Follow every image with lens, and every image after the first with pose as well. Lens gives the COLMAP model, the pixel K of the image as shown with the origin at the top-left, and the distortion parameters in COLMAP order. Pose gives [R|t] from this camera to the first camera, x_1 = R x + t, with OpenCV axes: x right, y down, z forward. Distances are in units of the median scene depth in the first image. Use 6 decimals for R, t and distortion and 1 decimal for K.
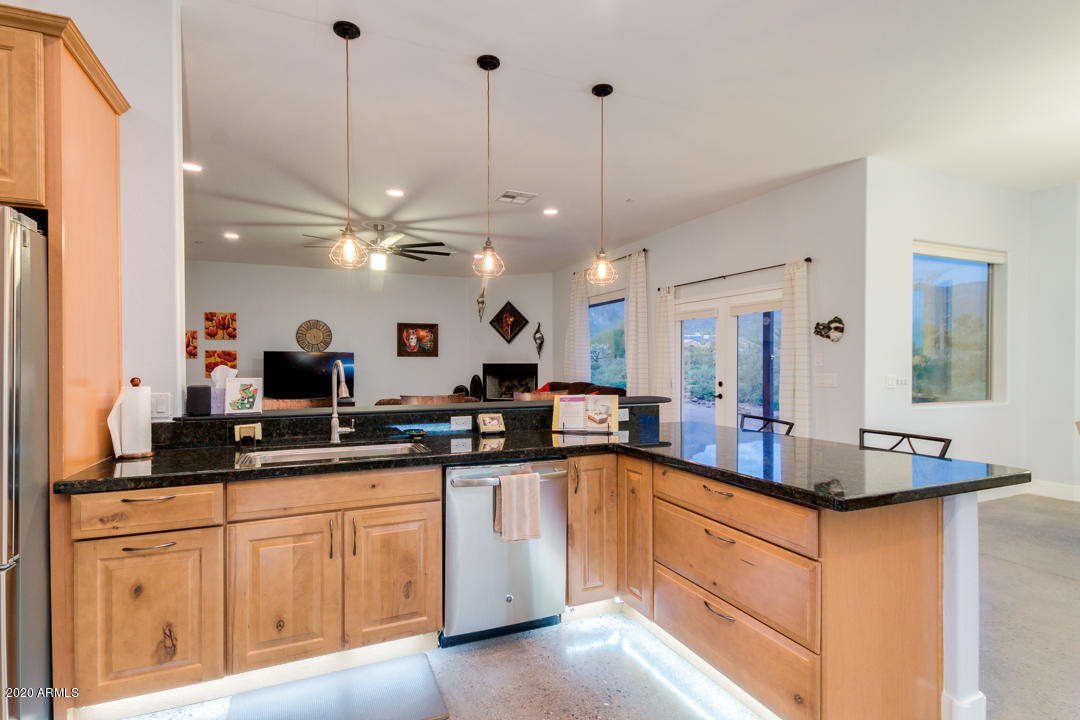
lens RADIAL K [[515.8, 0, 522.4], [0, 515.8, 364.7], [0, 0, 1]] dist [0.025189, 0.000043]
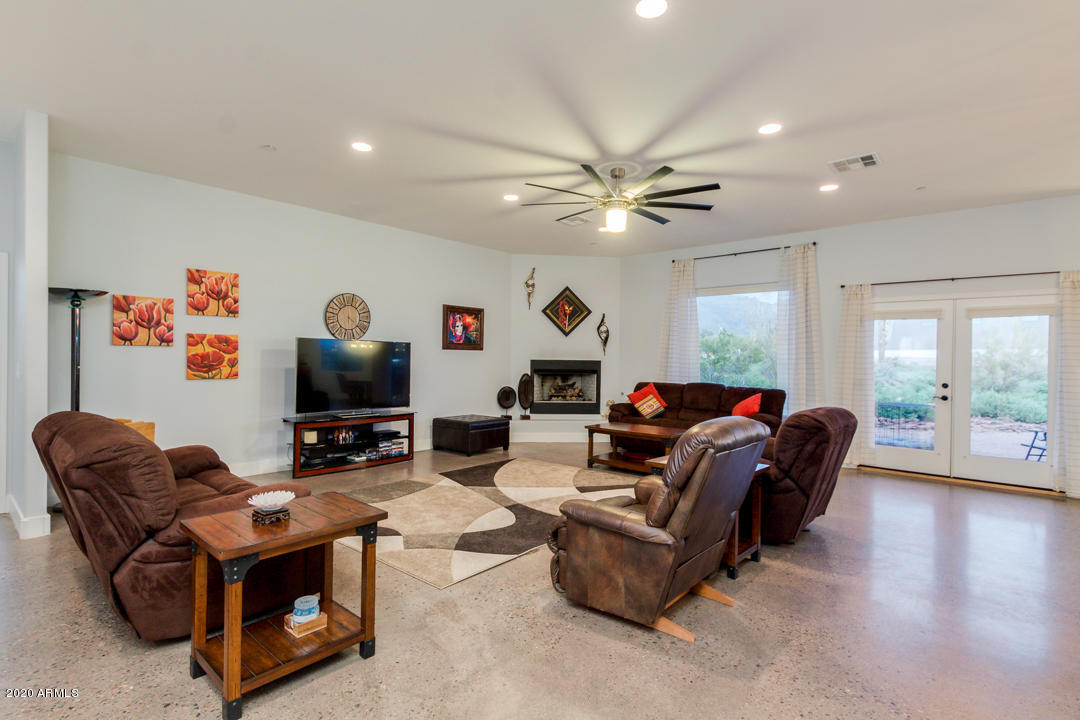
lens RADIAL K [[510.4, 0, 531.2], [0, 510.4, 362.9], [0, 0, 1]] dist [0.004289, 0.000158]
pose [[0.900419, 0.007595, 0.434958, -0.502139], [-0.011469, 0.999915, 0.006281, -0.002312], [-0.434873, -0.010644, 0.900429, 0.307008]]
